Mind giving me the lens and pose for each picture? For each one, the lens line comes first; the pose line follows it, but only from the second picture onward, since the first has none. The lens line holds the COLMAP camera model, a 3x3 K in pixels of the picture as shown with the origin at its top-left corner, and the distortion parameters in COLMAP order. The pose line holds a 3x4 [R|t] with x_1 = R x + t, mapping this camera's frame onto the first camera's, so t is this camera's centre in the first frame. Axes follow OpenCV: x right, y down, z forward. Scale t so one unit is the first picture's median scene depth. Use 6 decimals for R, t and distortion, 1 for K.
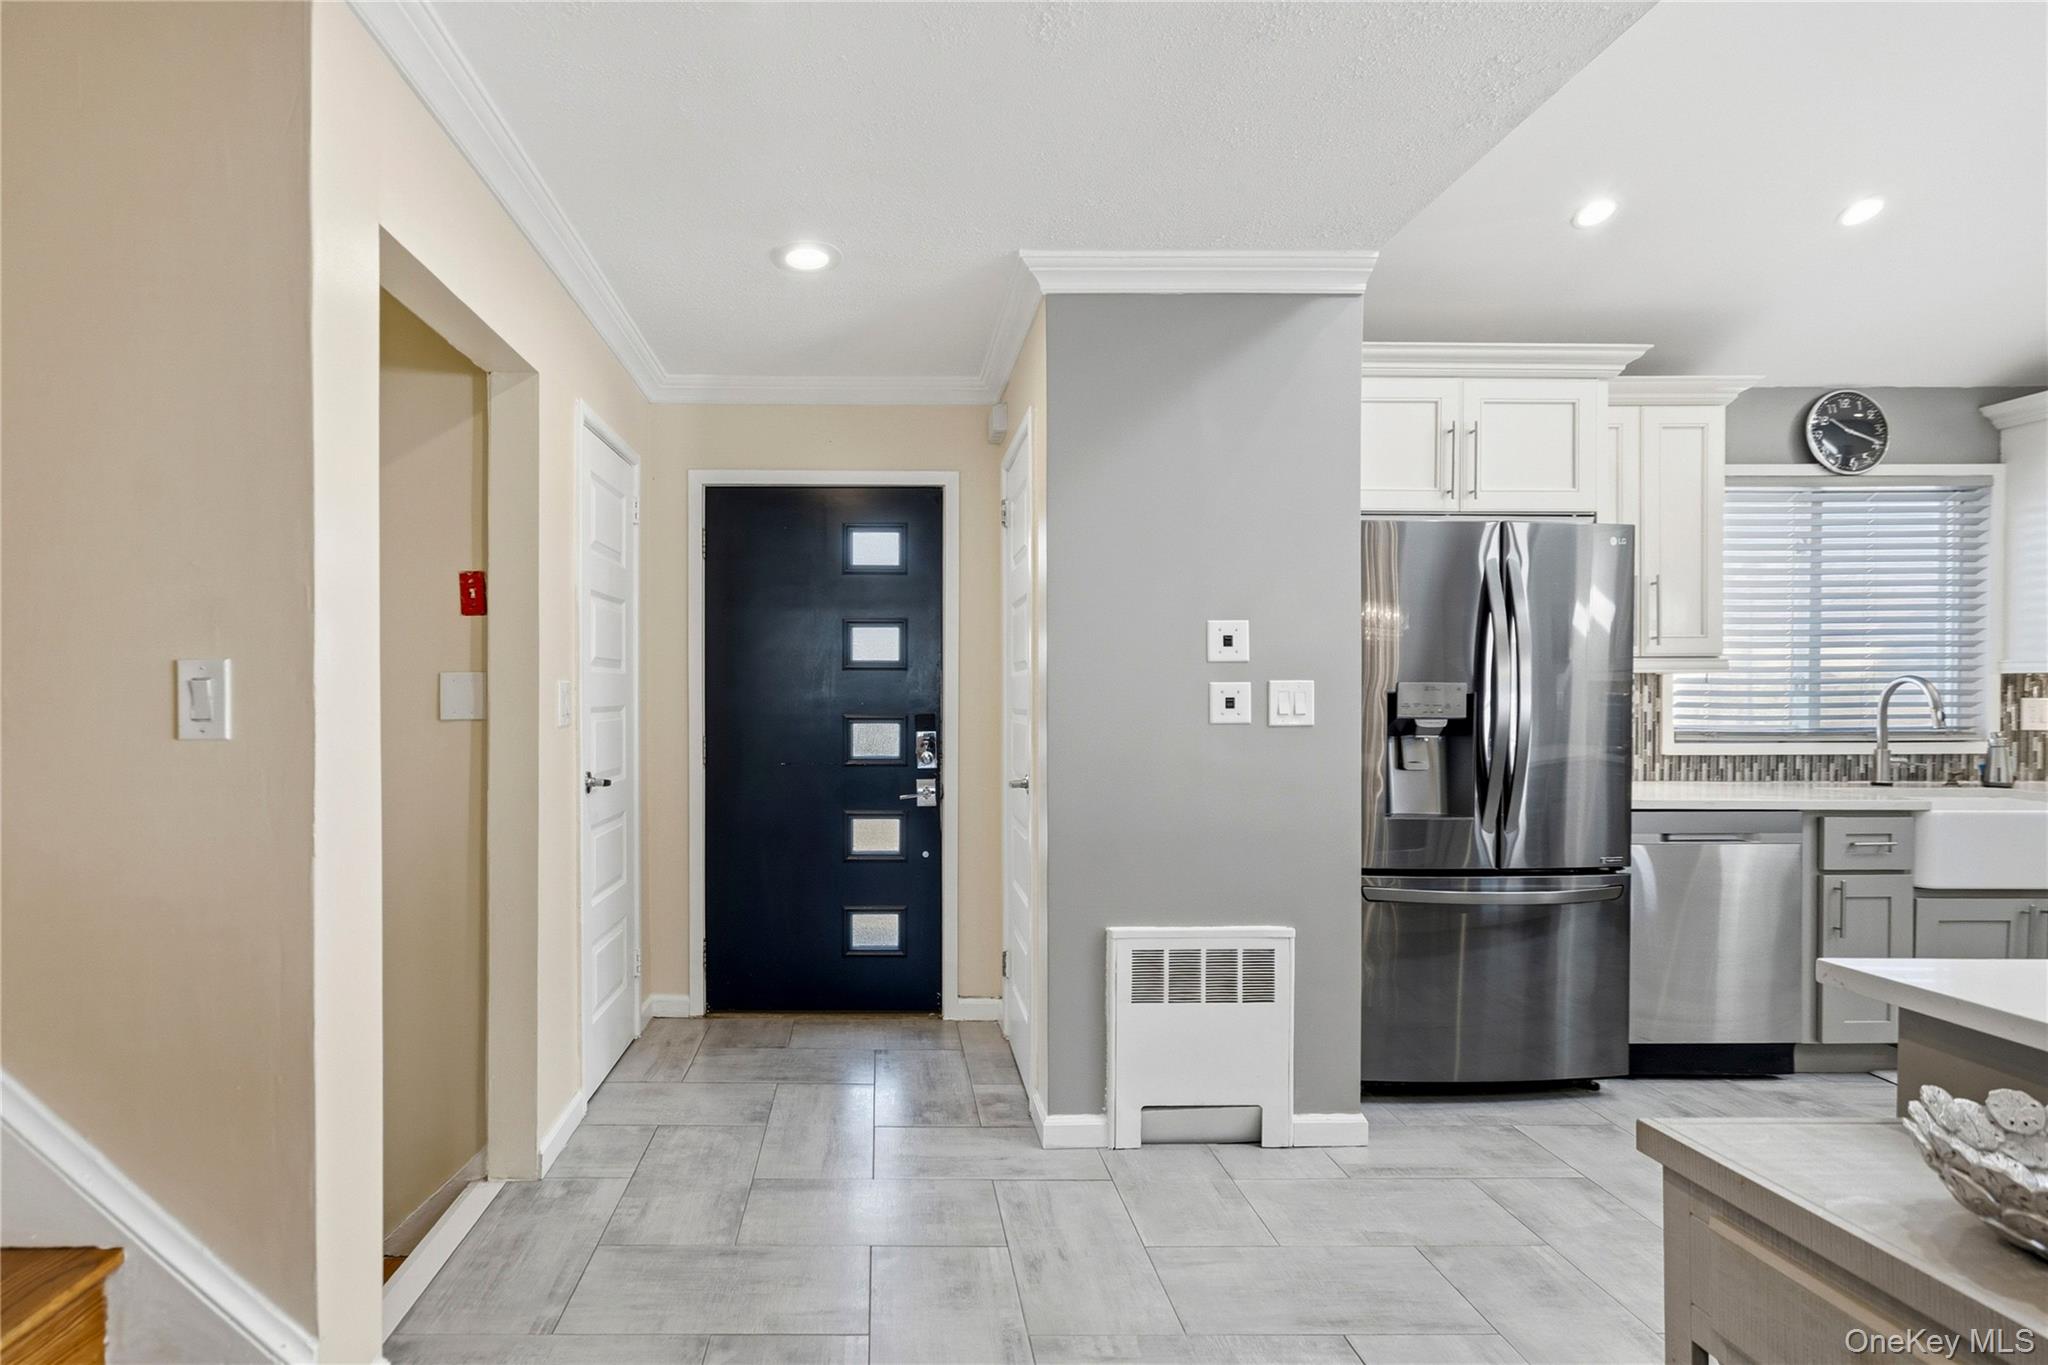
lens RADIAL K [[979.0, 0, 903.1], [0, 979.0, 701.9], [0, 0, 1]] dist [-0.000587, 0.001130]
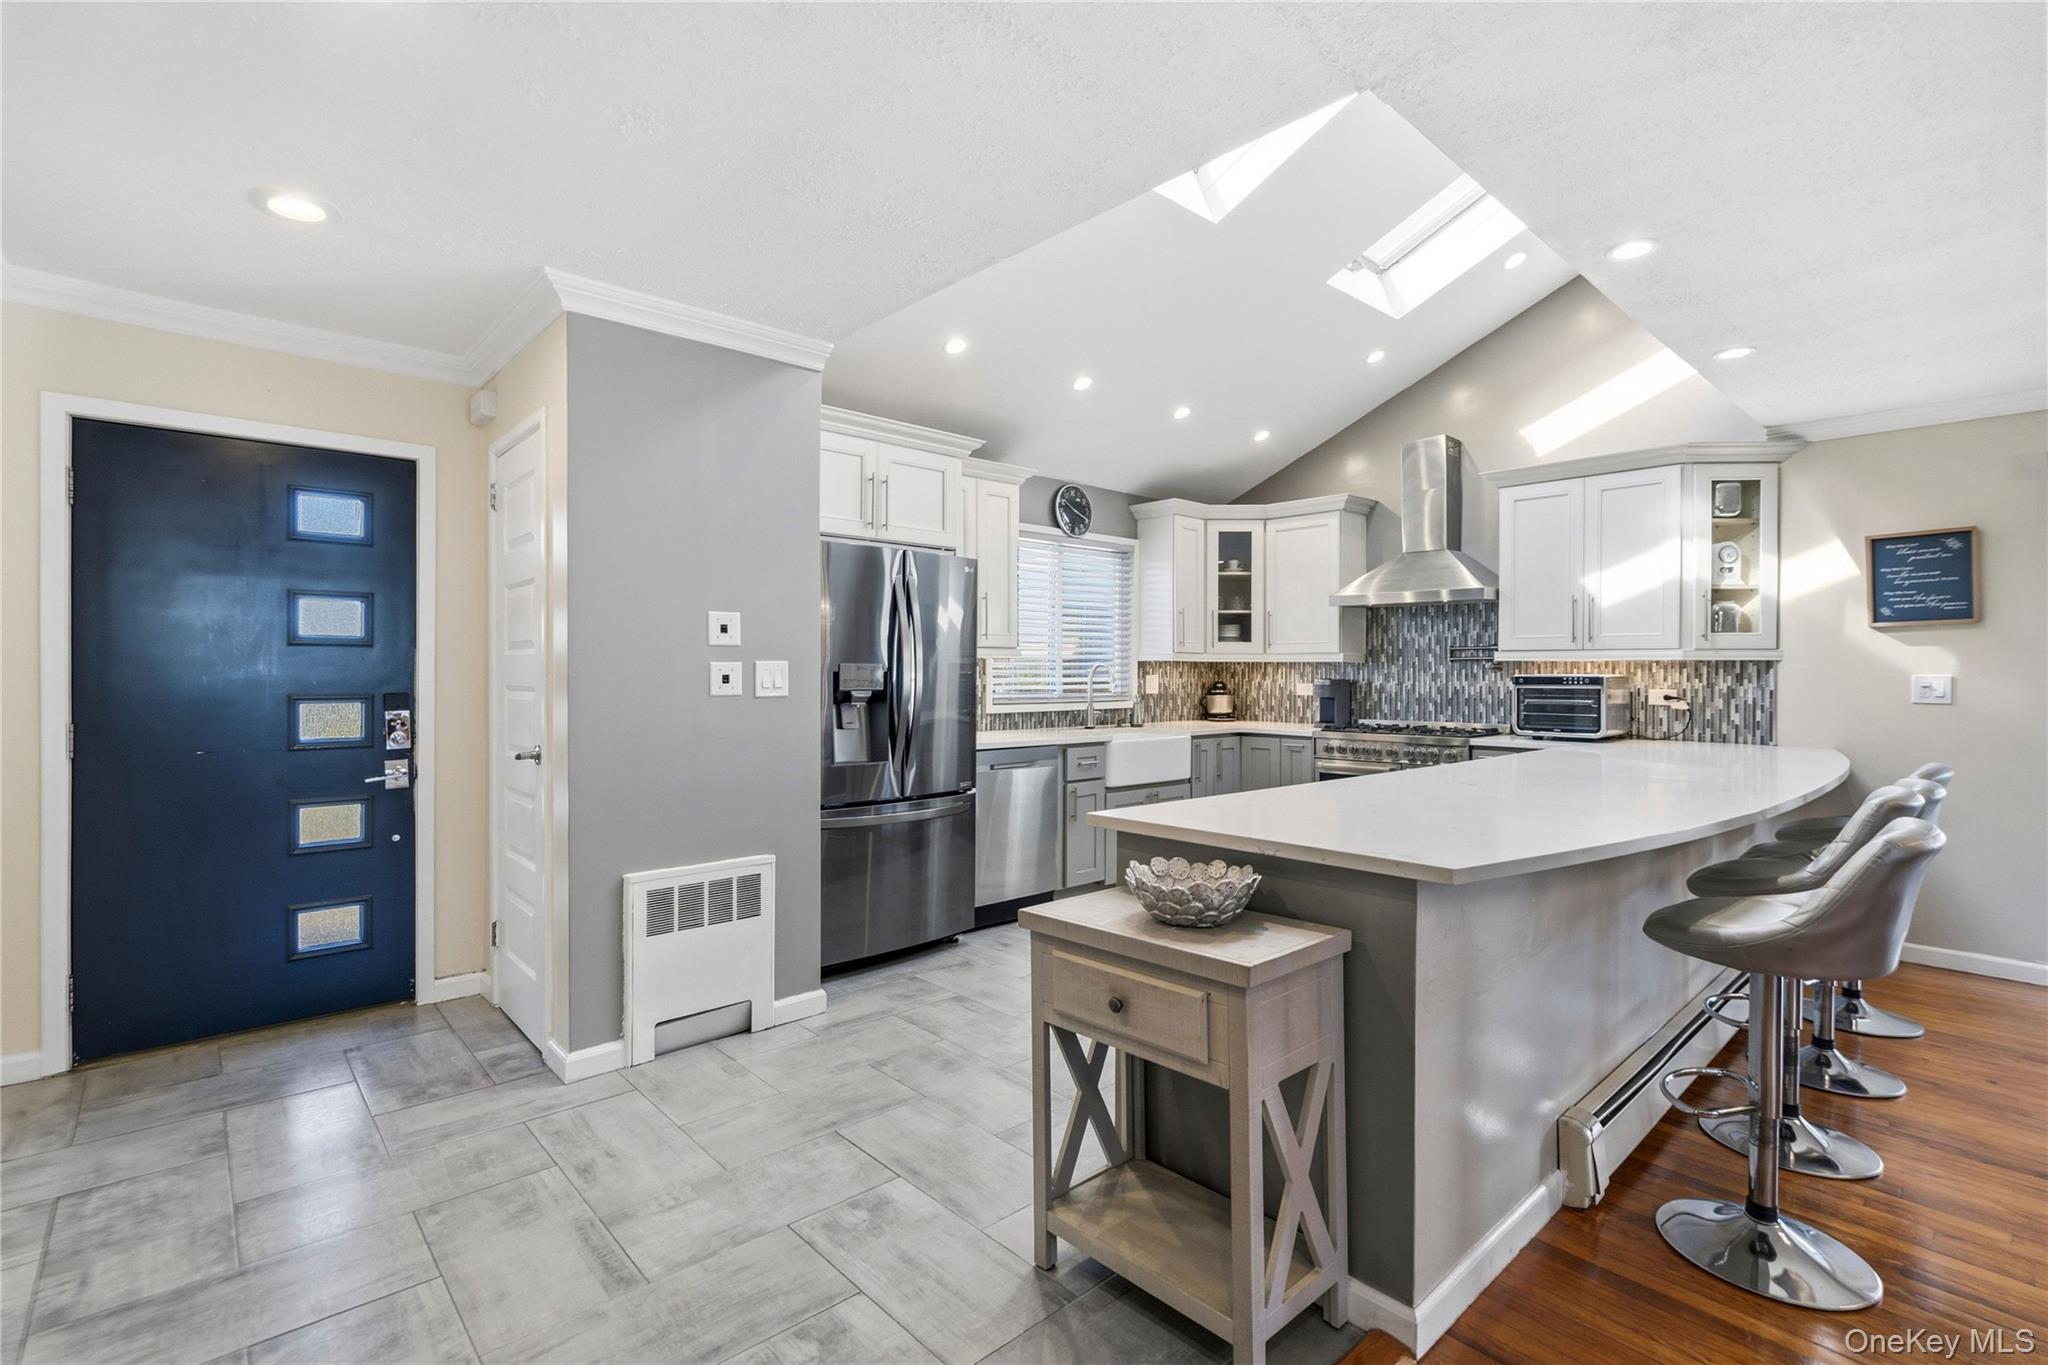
lens RADIAL K [[929.5, 0, 996.0], [0, 929.5, 675.2], [0, 0, 1]] dist [0.014509, 0.000333]
pose [[0.765184, -0.000999, 0.643811, -0.131251], [0.004827, 0.999980, -0.004185, 0.002169], [-0.643794, 0.006310, 0.765173, -0.096310]]
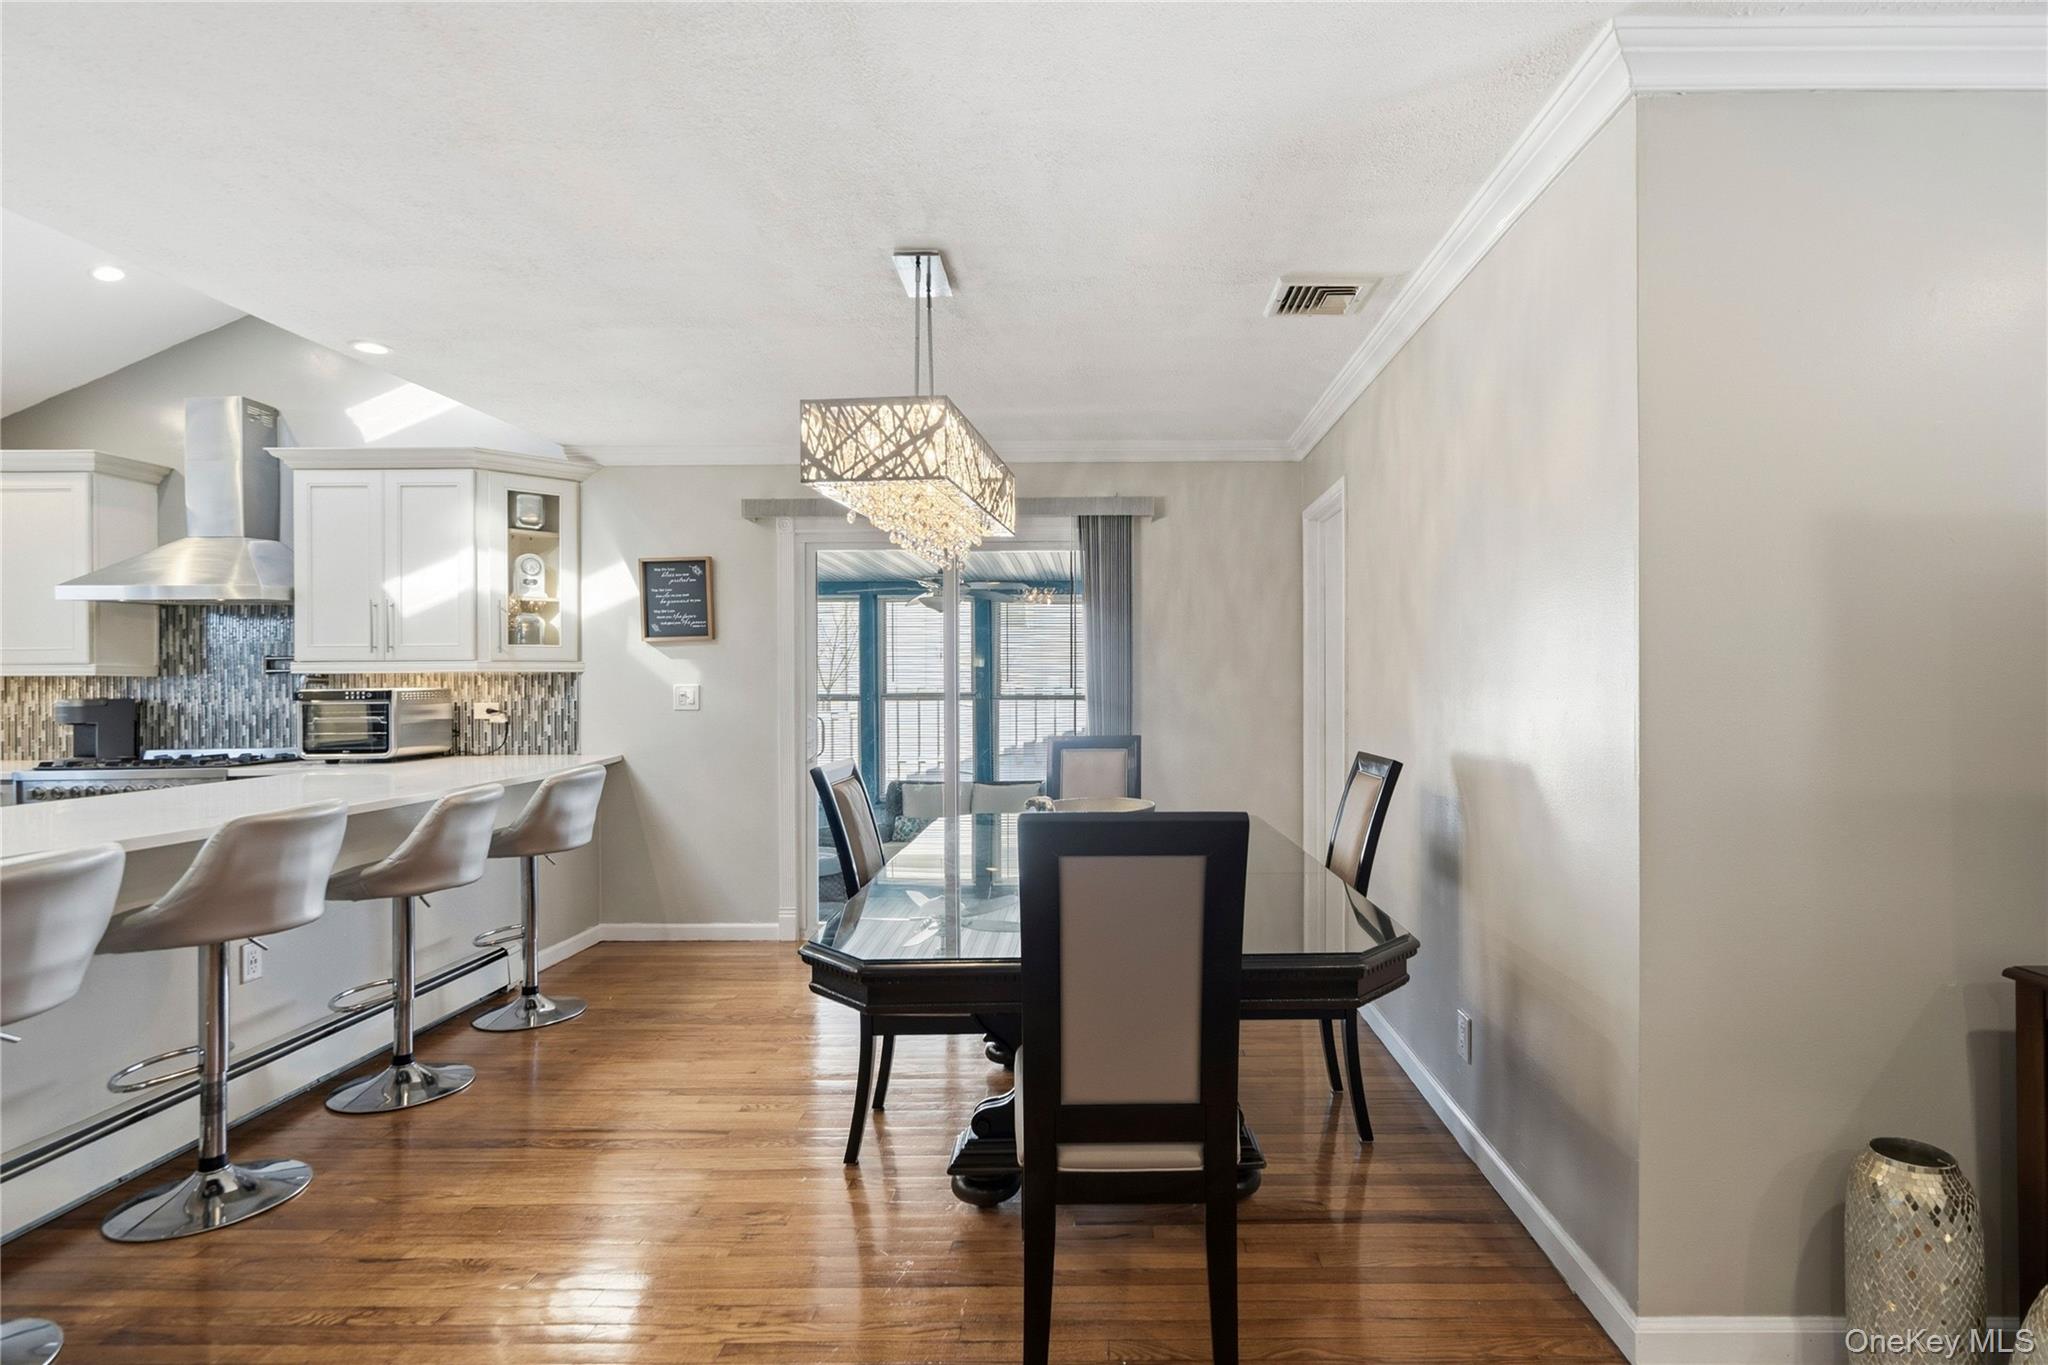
lens RADIAL K [[983.1, 0, 1096.7], [0, 983.1, 680.4], [0, 0, 1]] dist [-0.001544, -0.000035]
pose [[0.046261, 0.001385, 0.998928, 0.161591], [0.020906, 0.999779, -0.002354, 0.012033], [-0.998711, 0.020992, 0.046221, -0.605805]]
